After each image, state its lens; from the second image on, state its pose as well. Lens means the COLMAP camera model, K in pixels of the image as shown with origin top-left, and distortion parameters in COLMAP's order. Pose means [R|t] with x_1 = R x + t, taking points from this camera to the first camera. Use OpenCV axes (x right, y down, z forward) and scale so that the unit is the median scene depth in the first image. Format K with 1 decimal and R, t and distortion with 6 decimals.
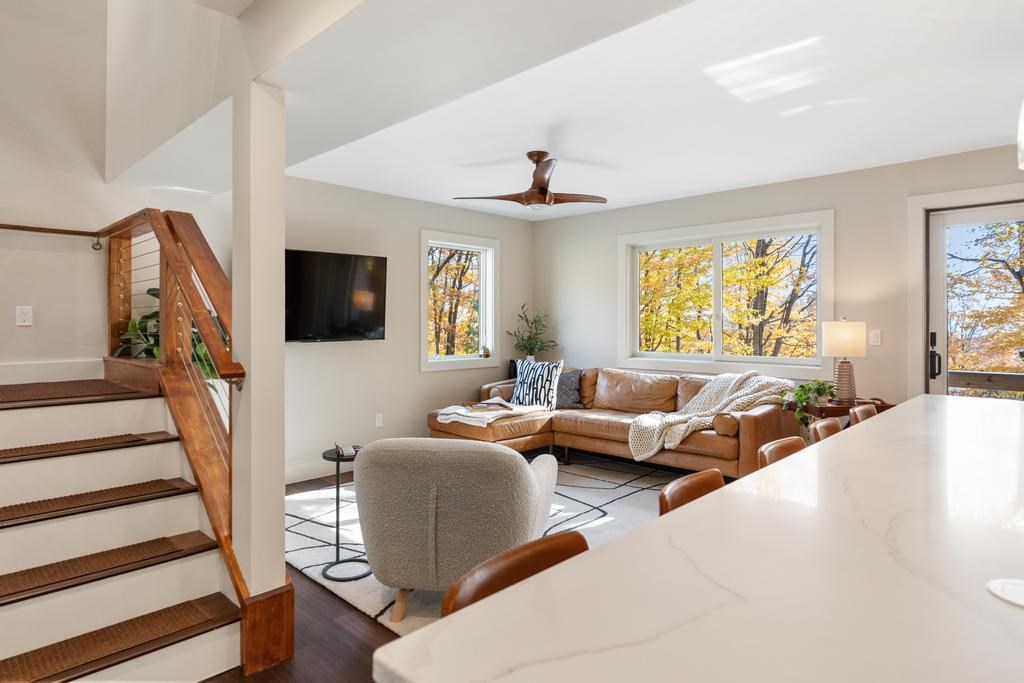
lens RADIAL K [[586.3, 0, 512.5], [0, 586.3, 319.0], [0, 0, 1]] dist [0.001462, 0.000606]
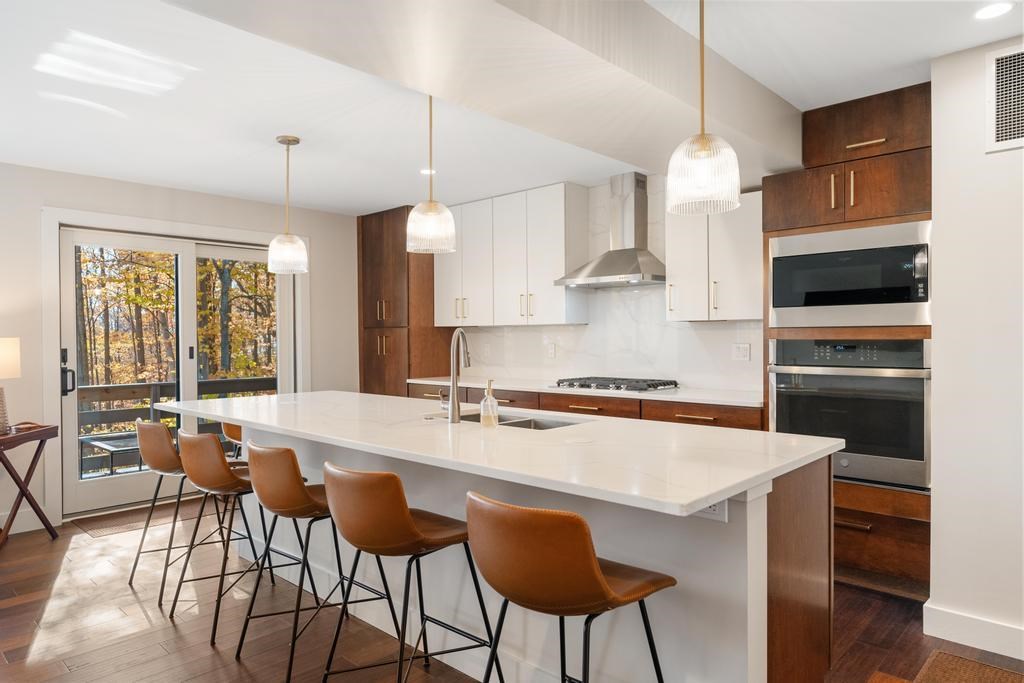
lens RADIAL K [[653.1, 0, 512.0], [0, 653.1, 341.5], [0, 0, 1]] dist [0.031490, 0.000089]
pose [[-0.006959, -0.008780, 0.999937, -0.398482], [-0.001521, 0.999960, 0.008770, -0.000060], [-0.999975, -0.001460, -0.006972, 0.258710]]
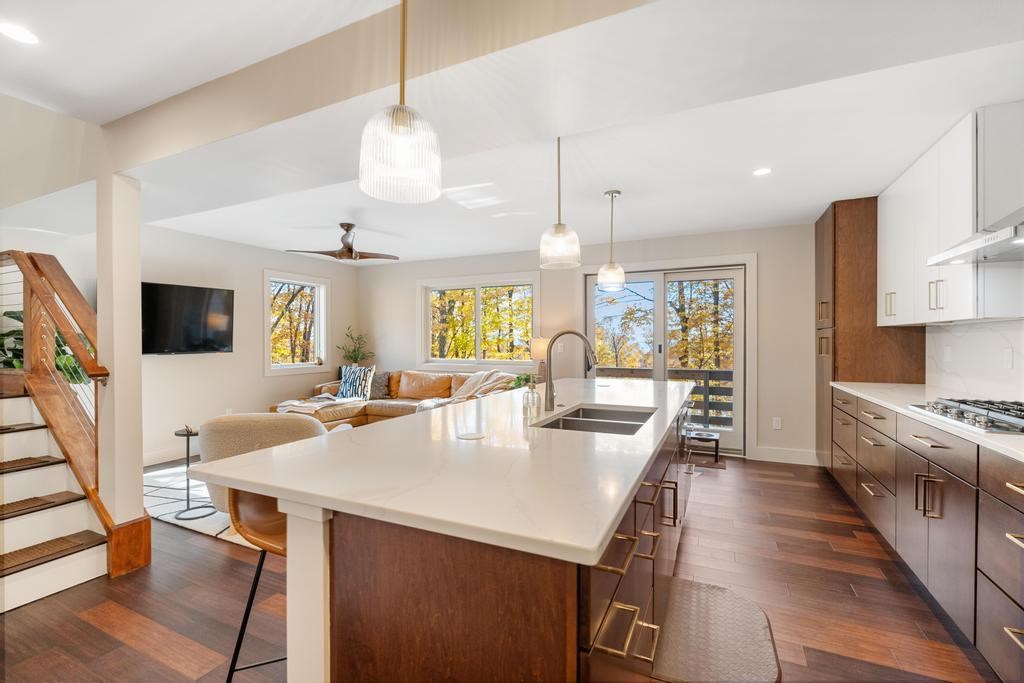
lens RADIAL K [[451.5, 0, 512.0], [0, 451.5, 341.5], [0, 0, 1]] dist [-0.001089, -0.000245]
pose [[0.949712, -0.002456, 0.313116, 0.079213], [-0.000539, 0.999955, 0.009477, 0.001063], [-0.313125, -0.009169, 0.949668, -0.207285]]
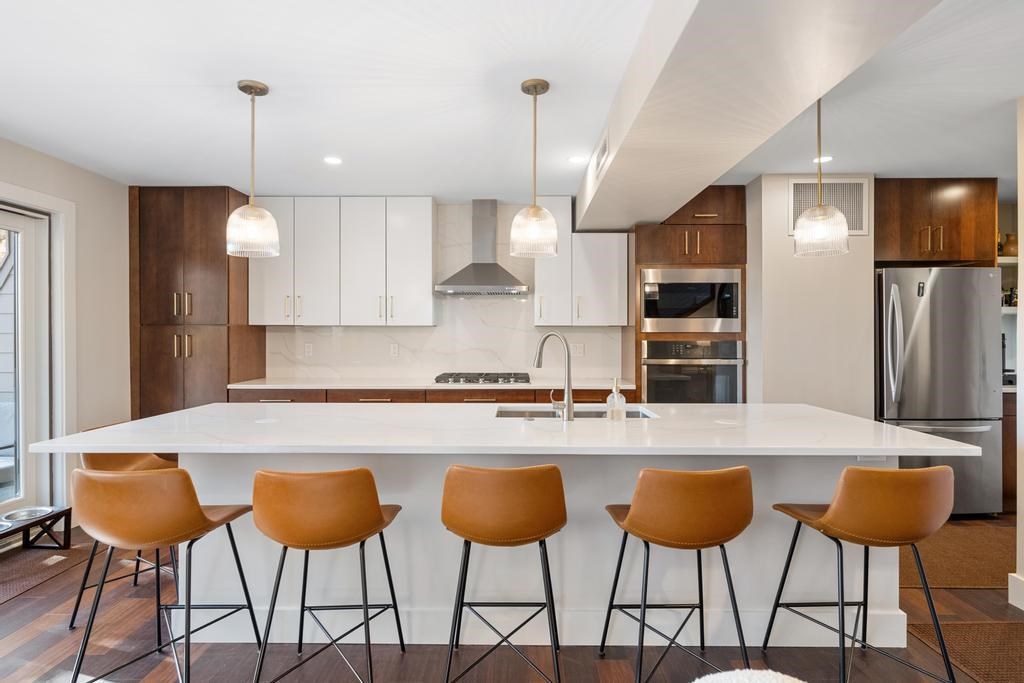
lens RADIAL K [[537.8, 0, 512.0], [0, 537.8, 341.5], [0, 0, 1]] dist [-0.002856, 0.001546]
pose [[-0.687207, -0.014189, 0.726323, -0.096628], [-0.008692, 0.999898, 0.011309, -0.003688], [-0.726409, 0.001458, -0.687261, 0.777543]]
